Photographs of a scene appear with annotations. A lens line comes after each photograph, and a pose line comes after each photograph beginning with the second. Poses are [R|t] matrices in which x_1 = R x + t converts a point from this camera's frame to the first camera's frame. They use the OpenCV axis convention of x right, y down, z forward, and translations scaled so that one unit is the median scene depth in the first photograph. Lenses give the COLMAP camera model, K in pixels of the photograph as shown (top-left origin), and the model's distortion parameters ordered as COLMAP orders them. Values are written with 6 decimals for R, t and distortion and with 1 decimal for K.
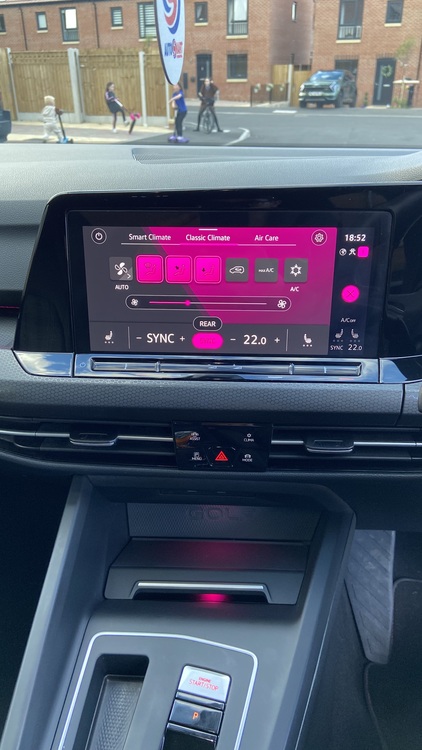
lens RADIAL K [[577.6, 0, 211.0], [0, 577.6, 375.0], [0, 0, 1]] dist [0.016693, 0.001161]
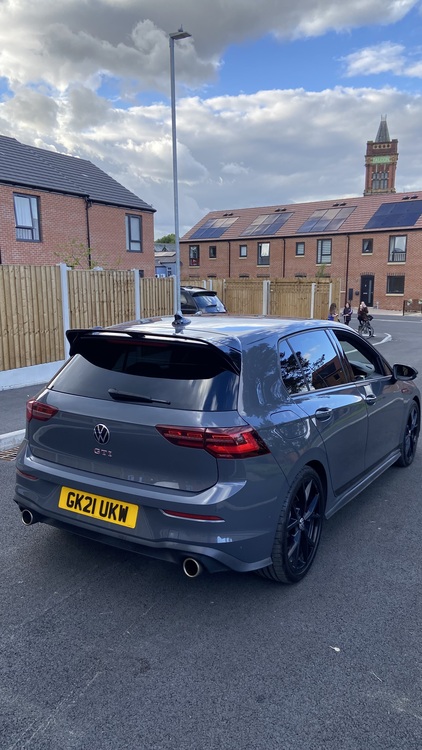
lens RADIAL K [[577.6, 0, 211.0], [0, 577.6, 375.0], [0, 0, 1]] dist [0.016693, 0.001161]
pose [[0.958603, 0.061677, -0.277985, 0.023732], [-0.144089, 0.947110, -0.286742, 0.051414], [0.245597, 0.314926, 0.916790, -0.147734]]
